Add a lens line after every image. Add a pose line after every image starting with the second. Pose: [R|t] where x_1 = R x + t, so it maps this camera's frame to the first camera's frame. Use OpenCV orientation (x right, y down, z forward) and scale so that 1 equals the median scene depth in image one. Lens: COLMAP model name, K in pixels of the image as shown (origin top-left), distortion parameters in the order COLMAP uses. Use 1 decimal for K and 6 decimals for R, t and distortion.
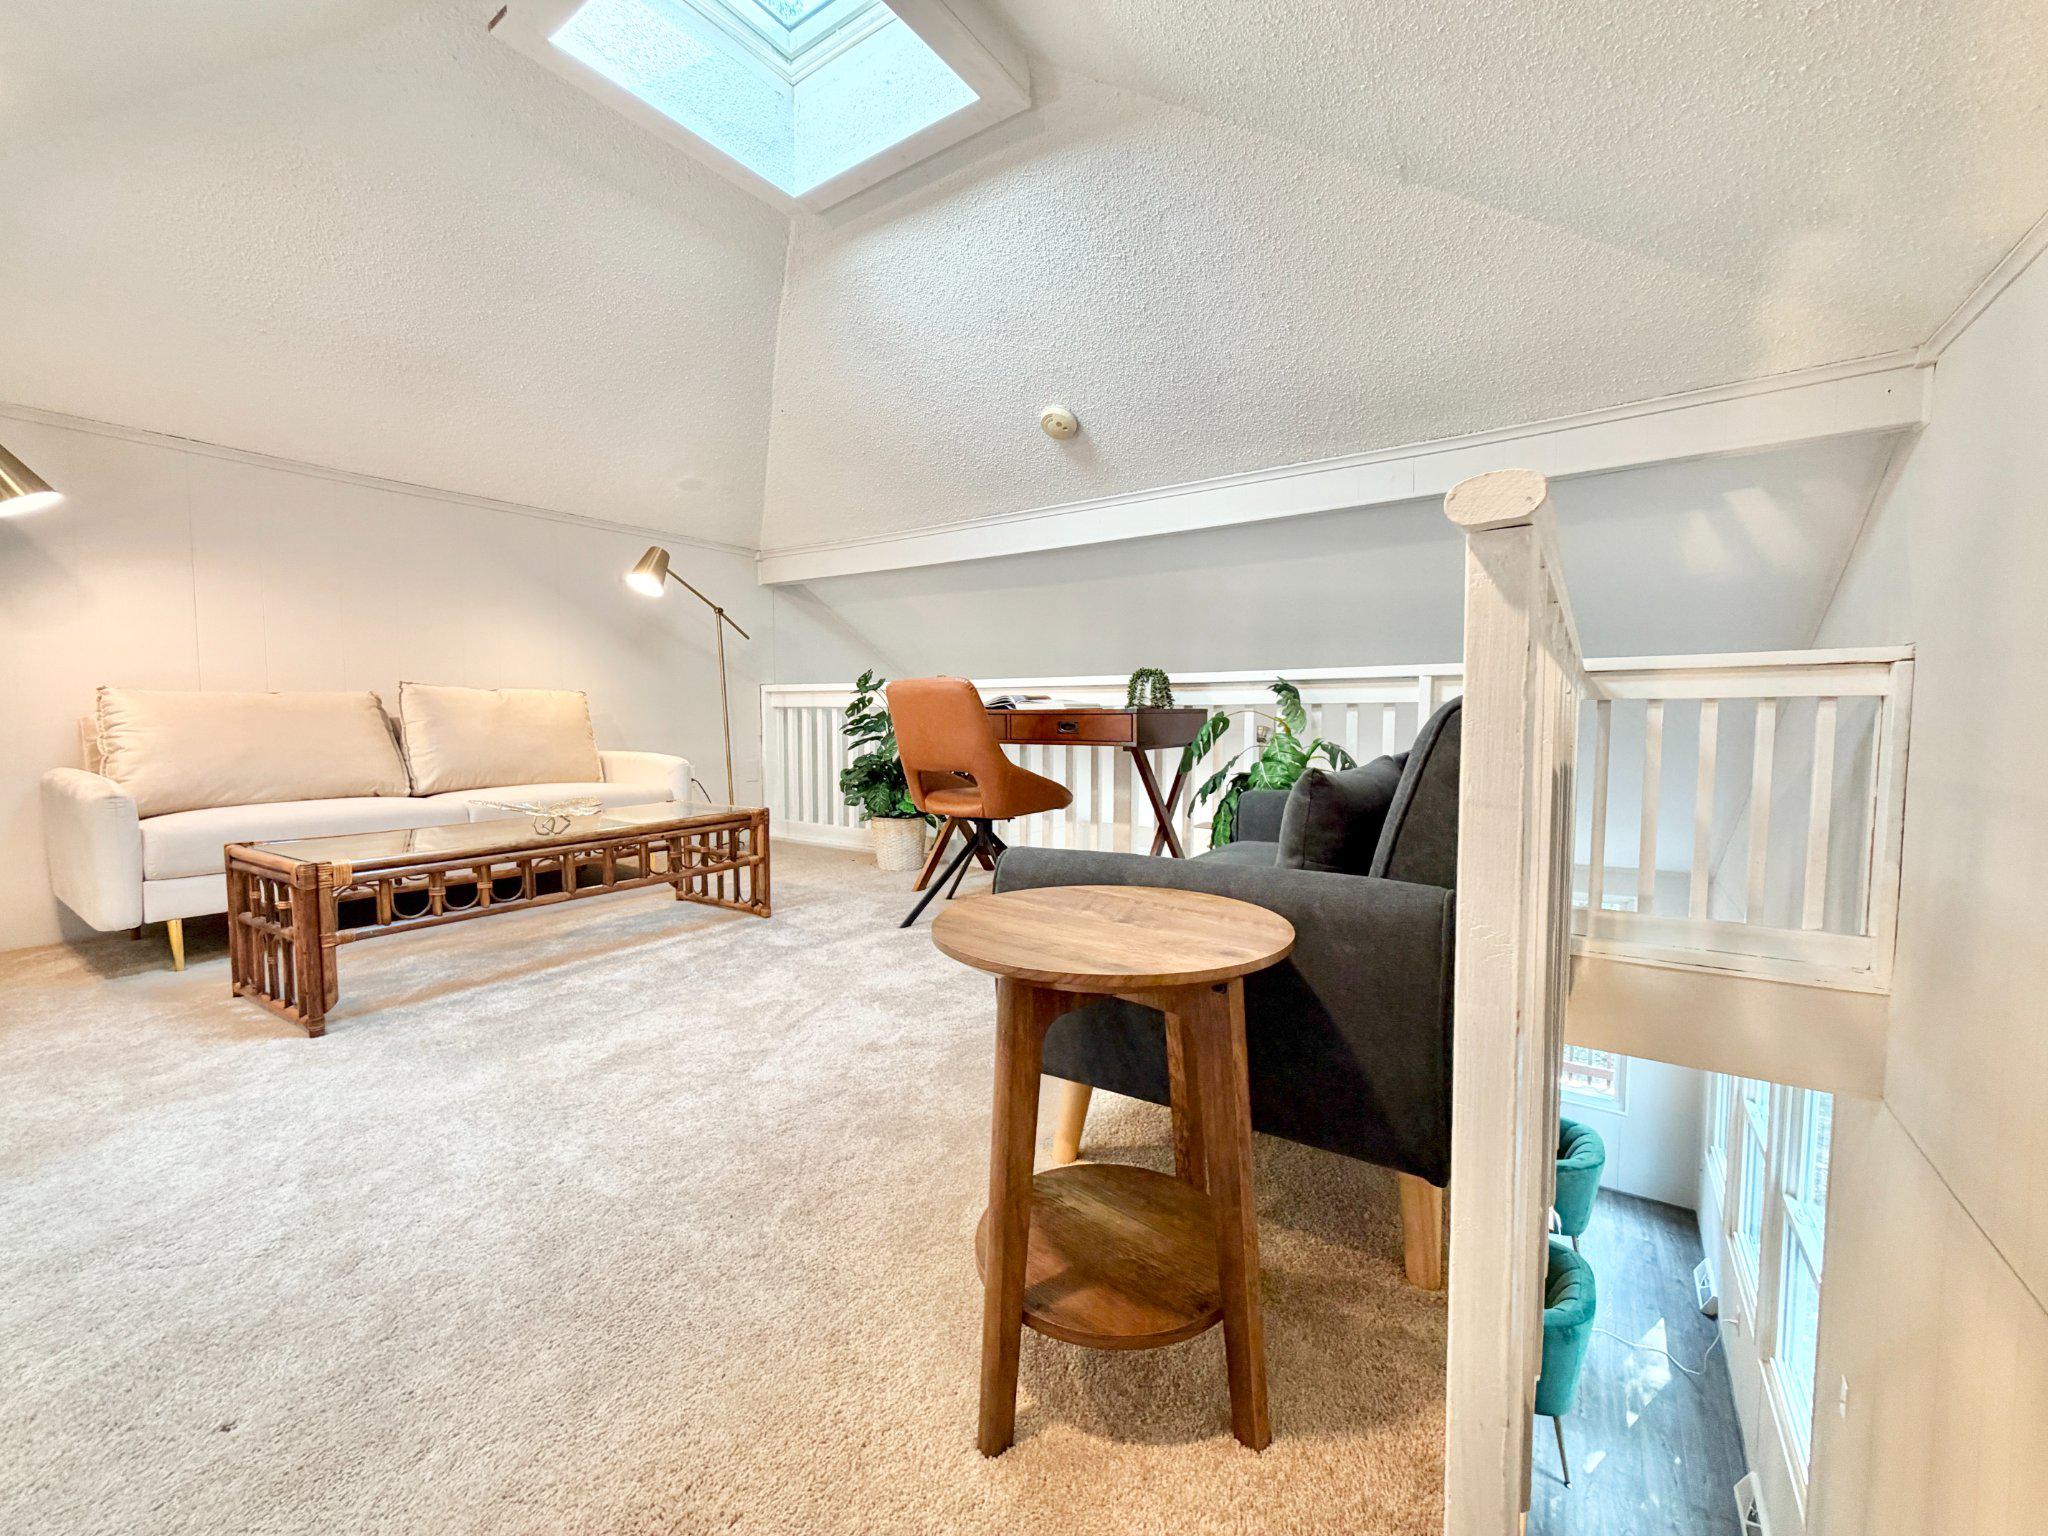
lens RADIAL K [[822.6, 0, 1034.1], [0, 822.6, 766.2], [0, 0, 1]] dist [0.003679, -0.000983]
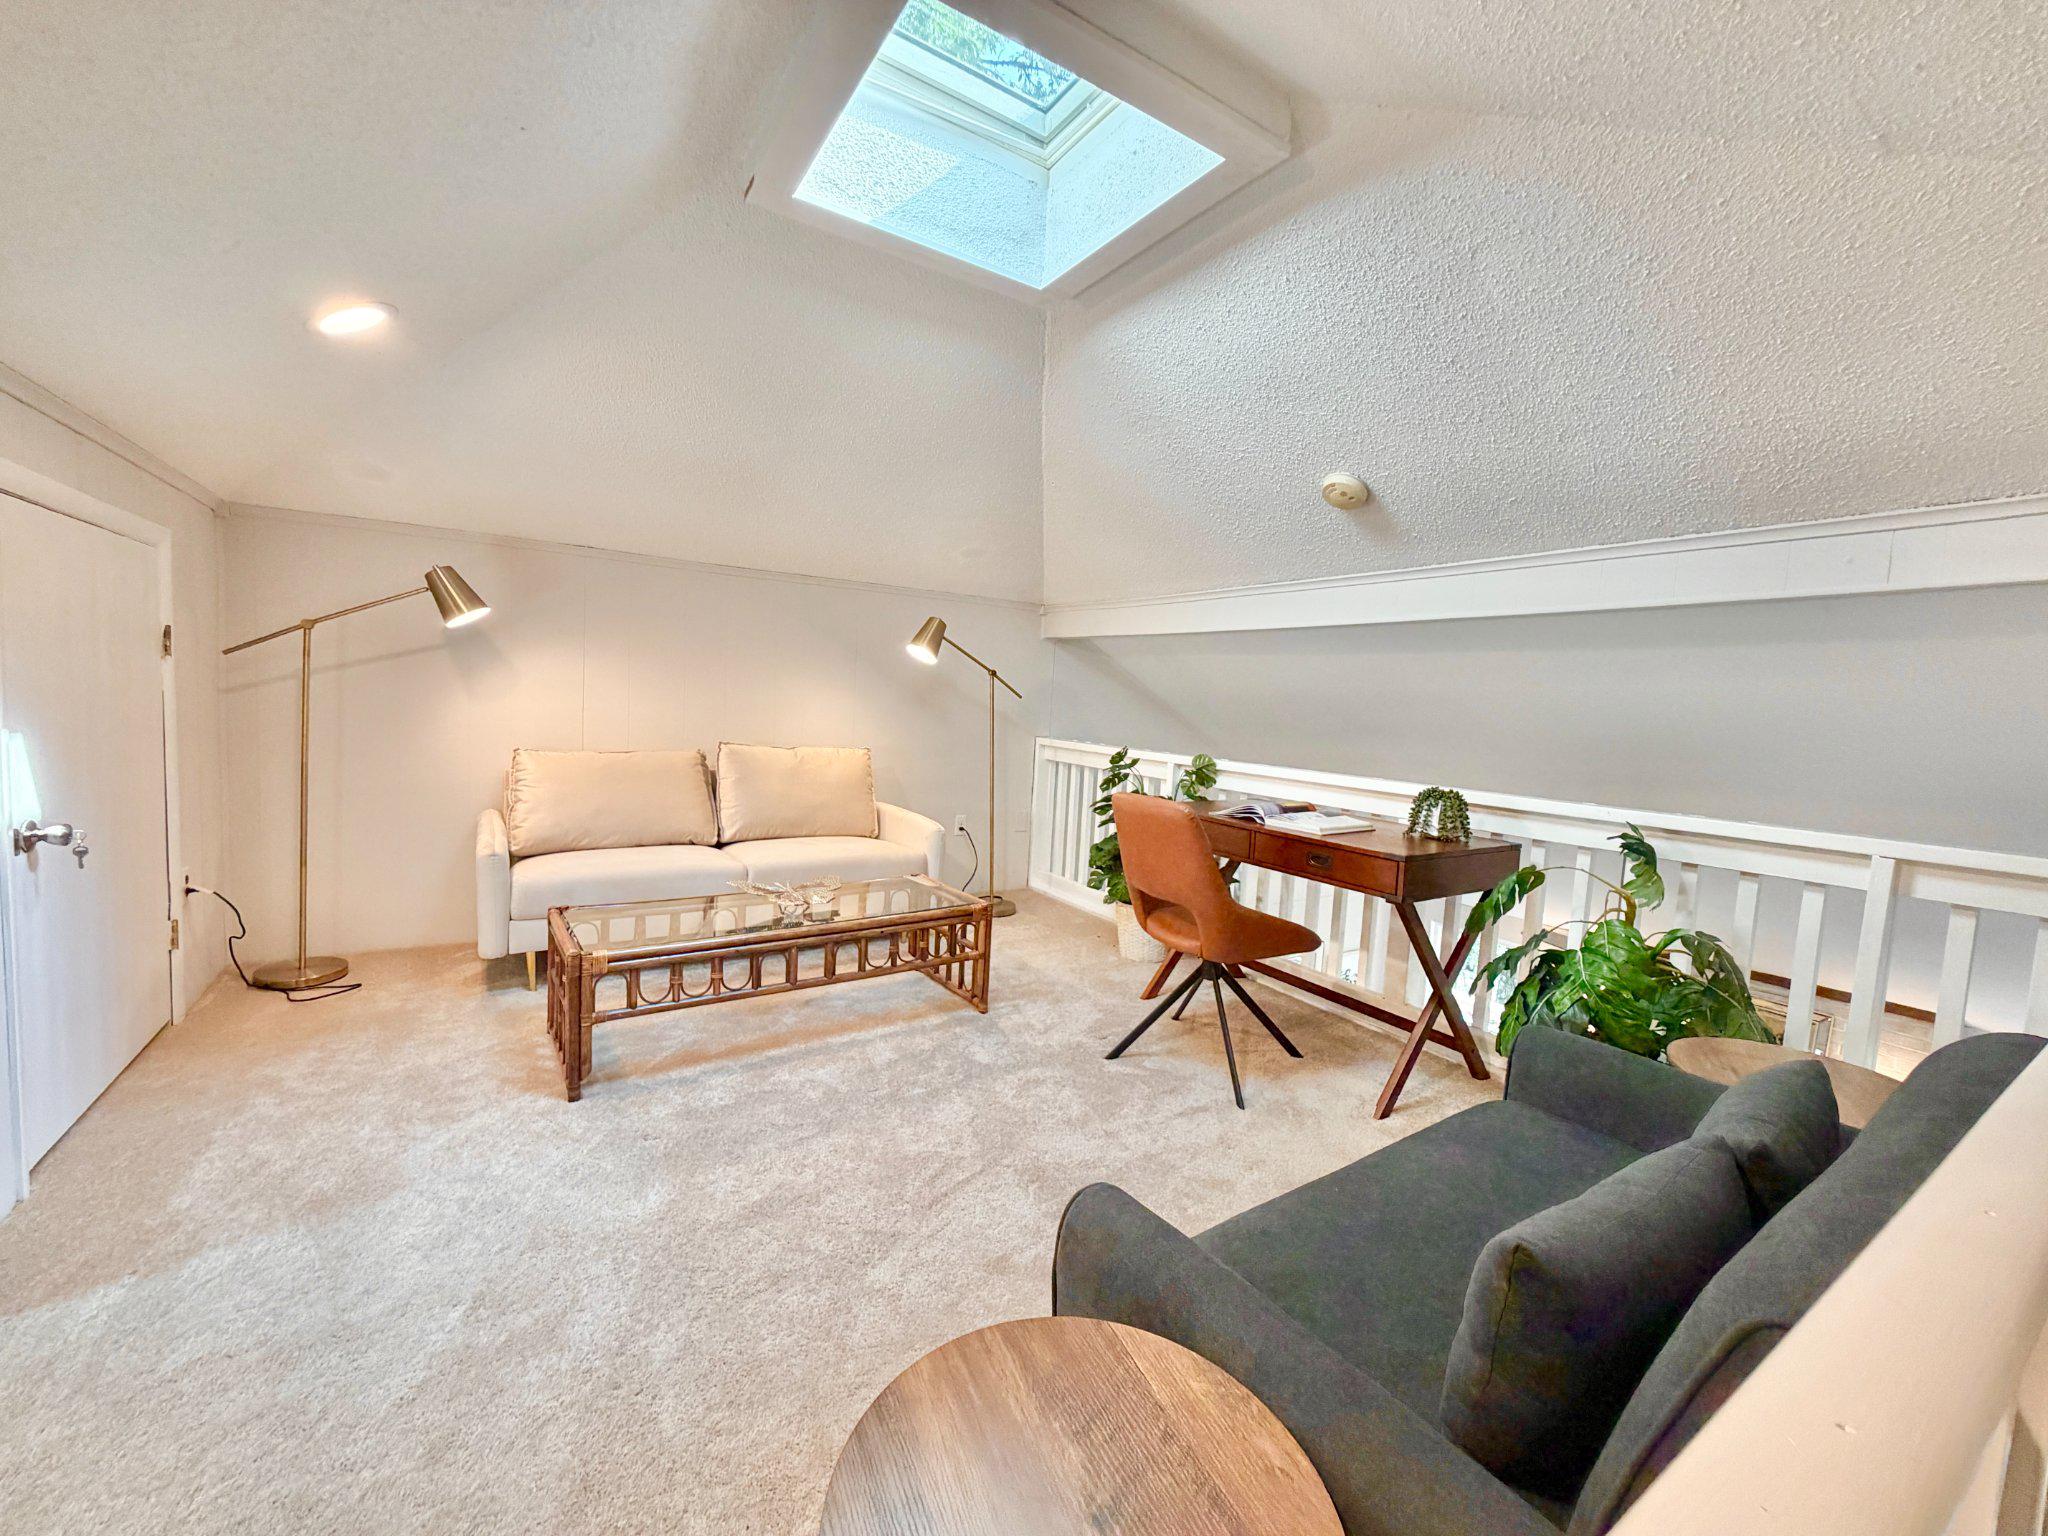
lens RADIAL K [[822.6, 0, 1030.8], [0, 822.6, 769.6], [0, 0, 1]] dist [0.003679, -0.000983]
pose [[0.921130, 0.079901, -0.380965, 0.081713], [-0.076850, 0.996772, 0.023240, -0.135692], [0.381593, 0.007870, 0.924297, 0.108348]]
